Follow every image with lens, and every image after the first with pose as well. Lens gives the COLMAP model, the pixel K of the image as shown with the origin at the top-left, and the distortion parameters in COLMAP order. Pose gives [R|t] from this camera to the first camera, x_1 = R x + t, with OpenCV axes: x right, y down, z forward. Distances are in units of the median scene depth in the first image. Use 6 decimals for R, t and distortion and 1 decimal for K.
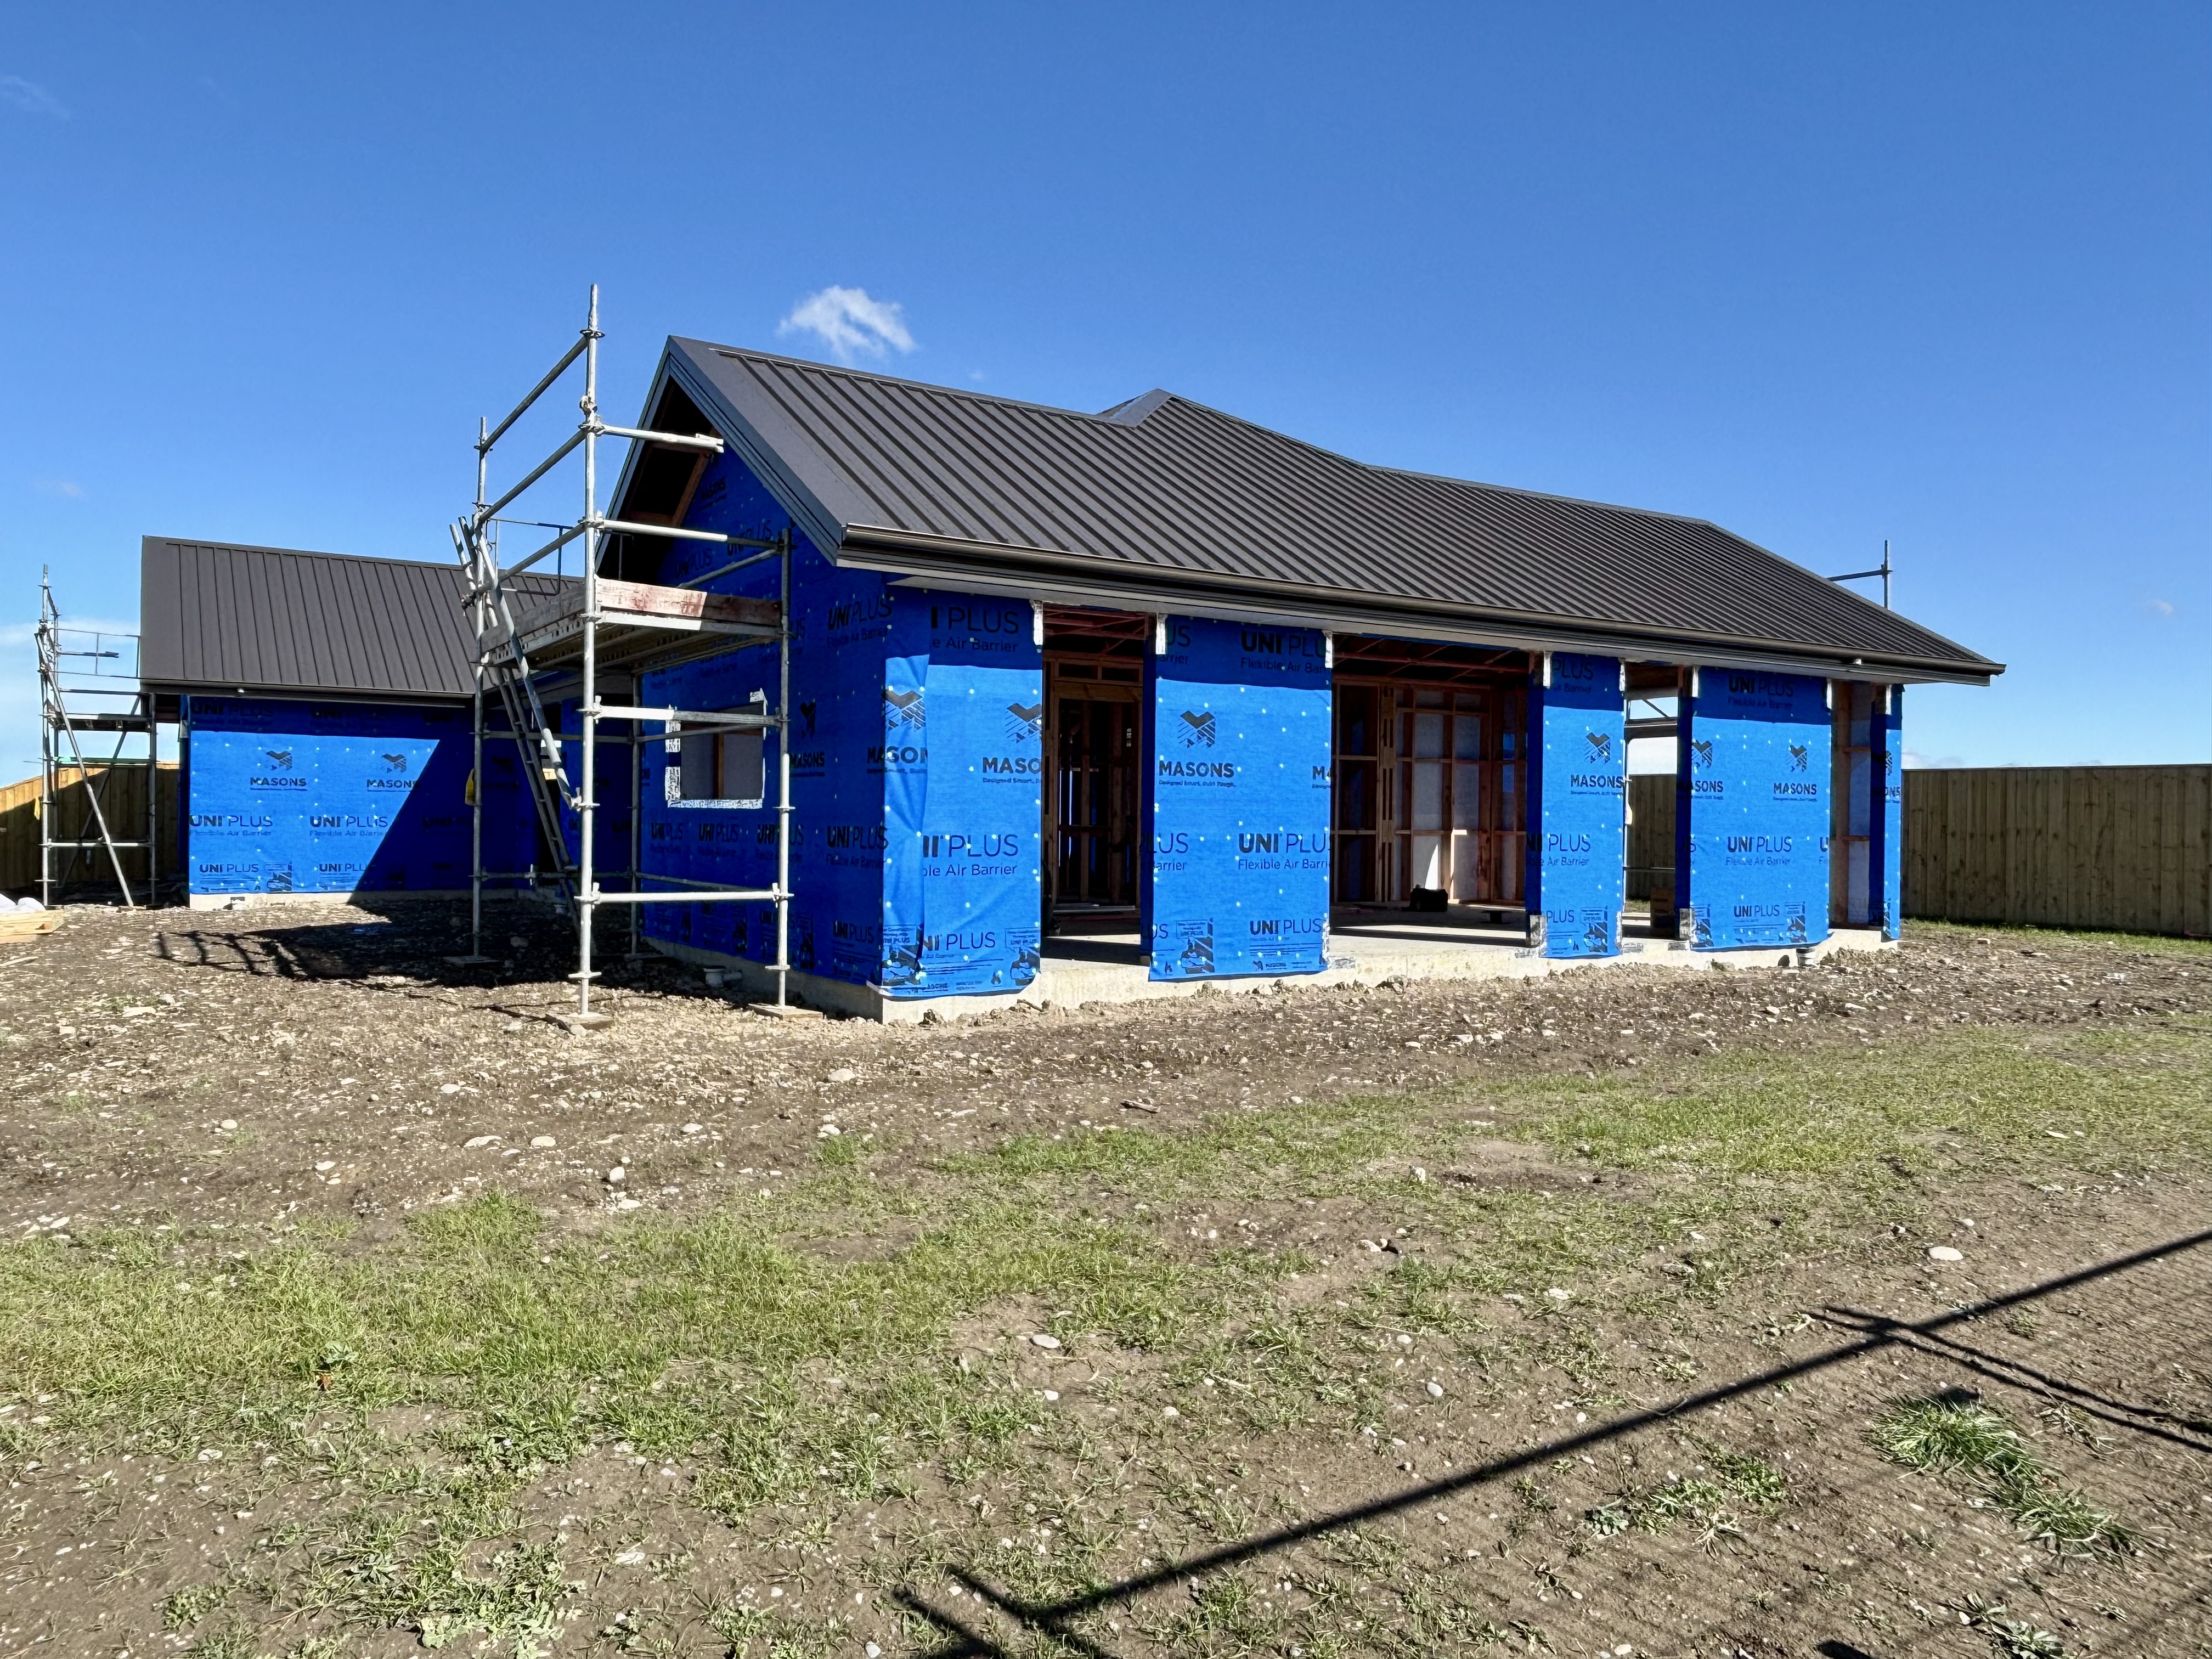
lens RADIAL K [[1512.5, 0, 1098.9], [0, 1512.5, 829.8], [0, 0, 1]] dist [0.022915, -0.000833]
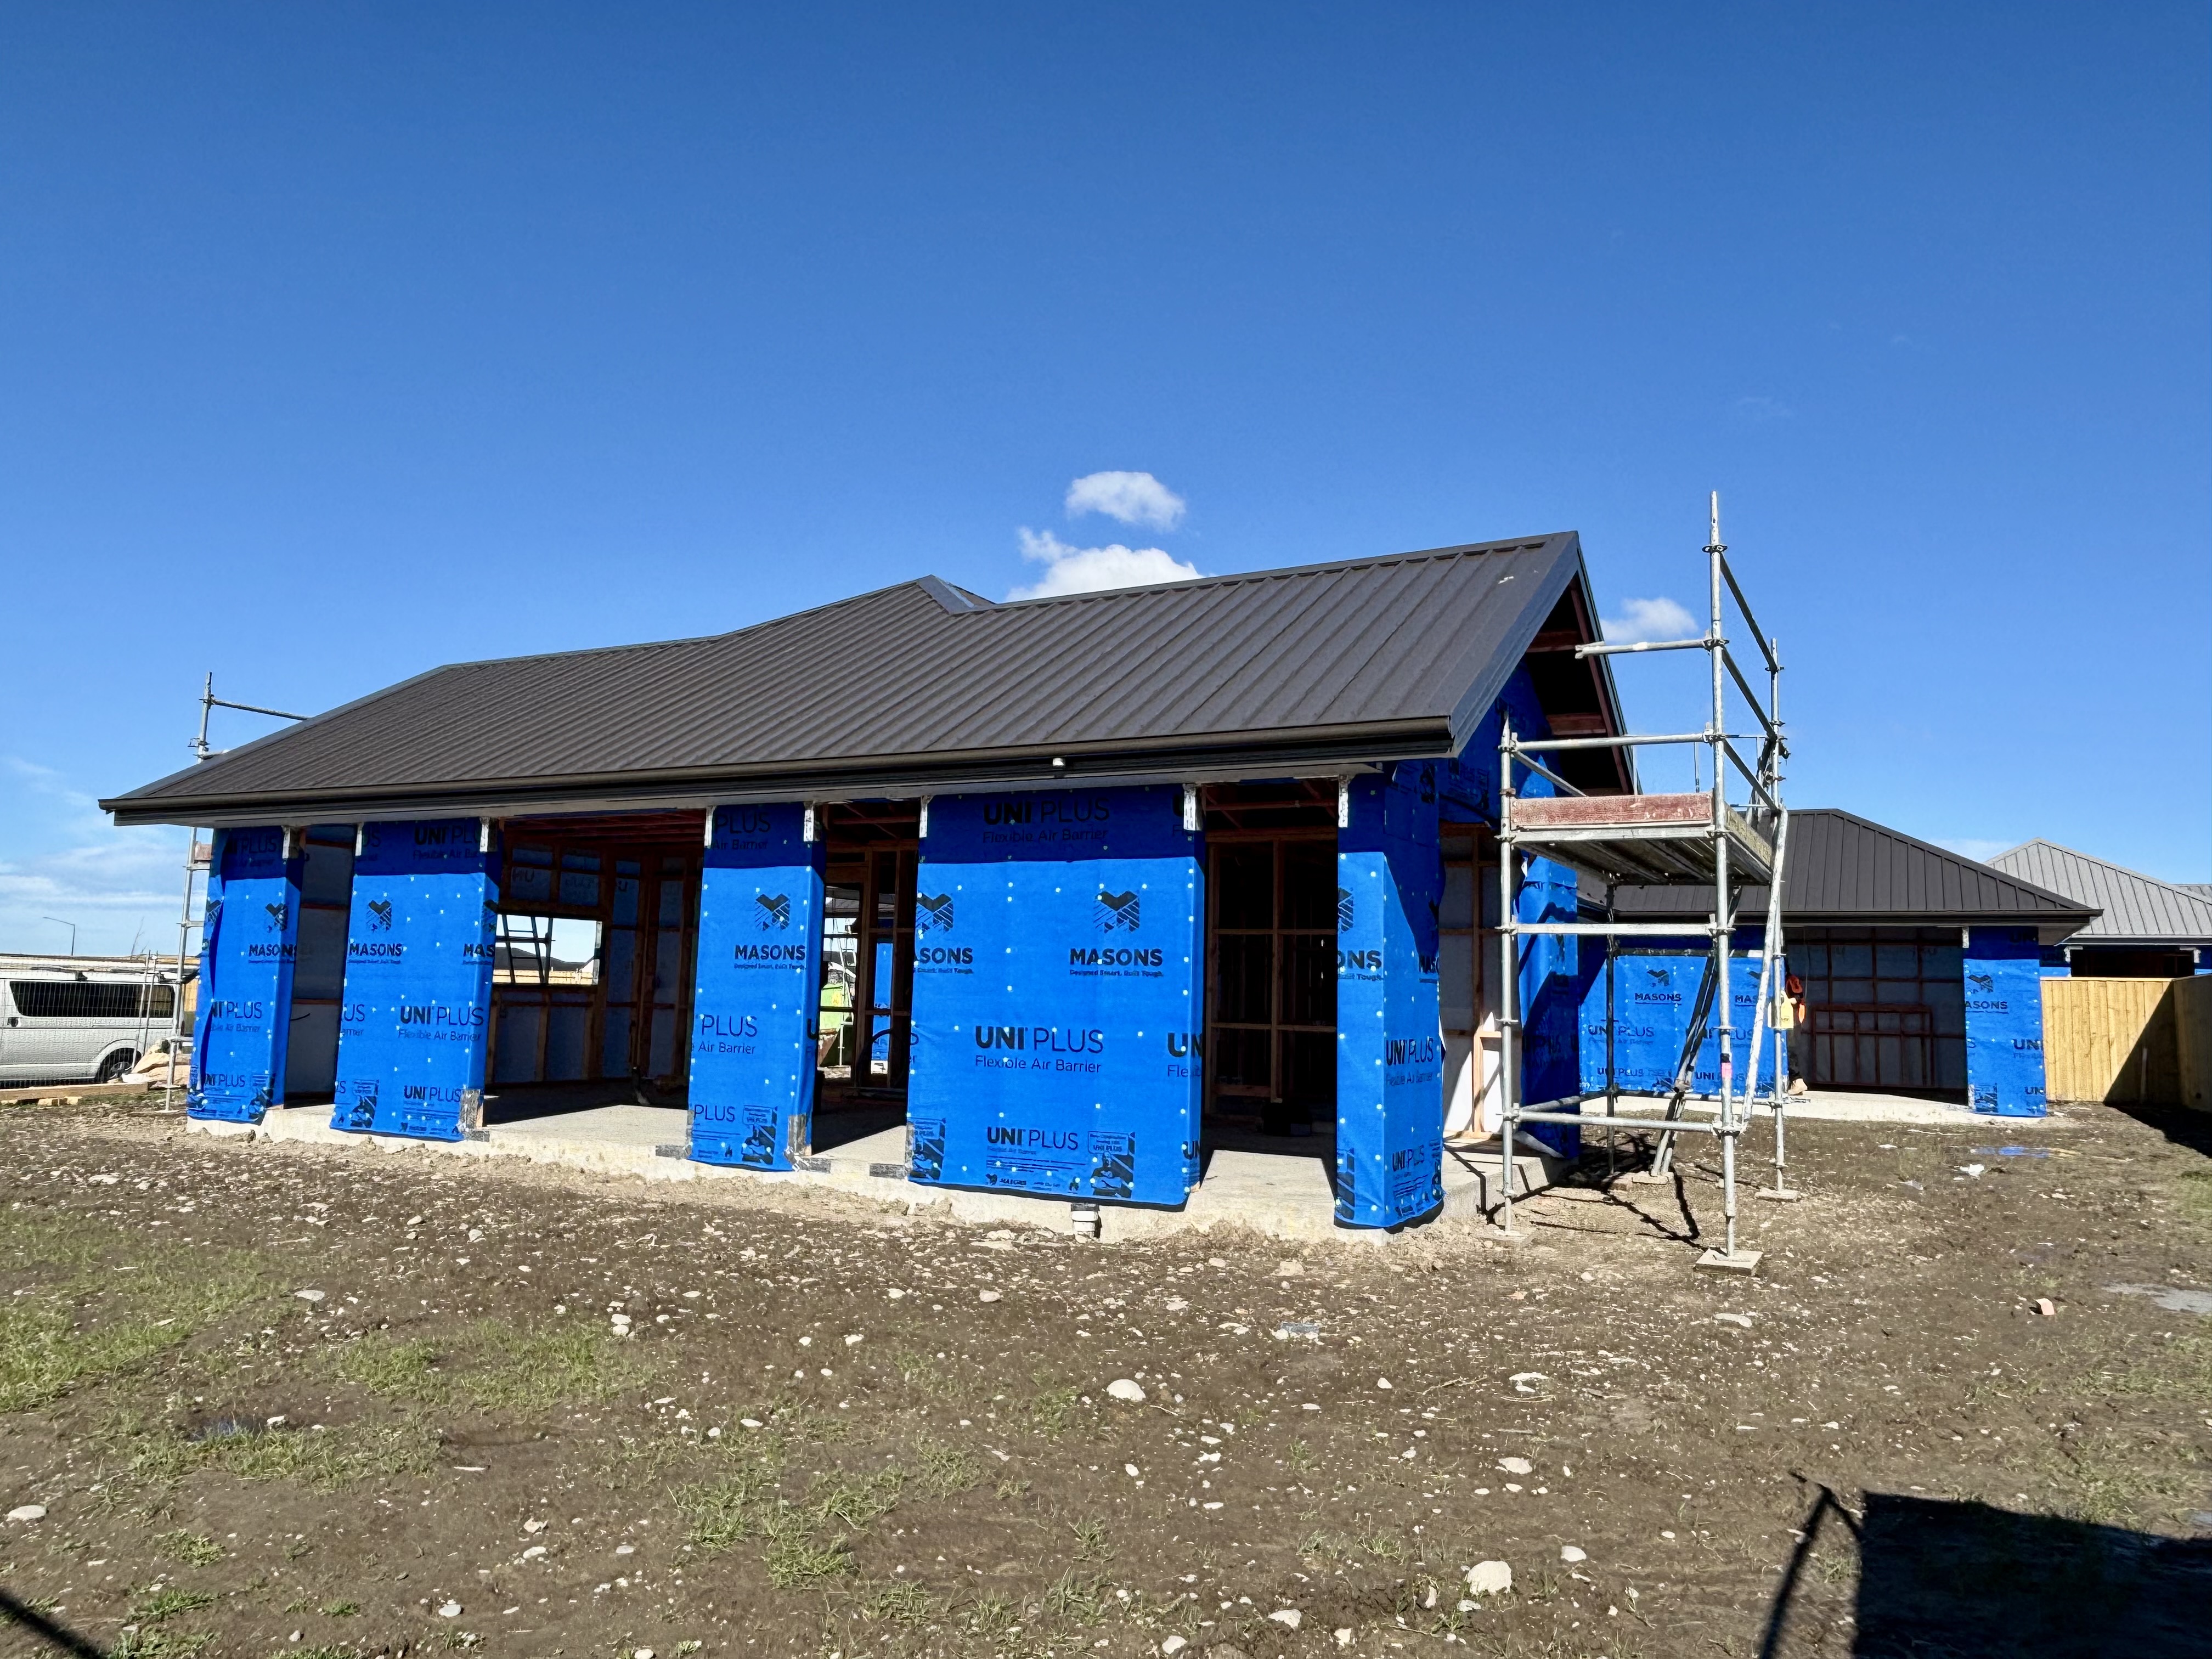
lens RADIAL K [[1512.5, 0, 1098.4], [0, 1512.5, 826.6], [0, 0, 1]] dist [0.022915, -0.000833]
pose [[0.508316, -0.100112, -0.855332, 1.087679], [-0.030252, 0.990531, -0.133914, 0.005069], [0.860639, 0.093946, 0.500474, 0.701506]]
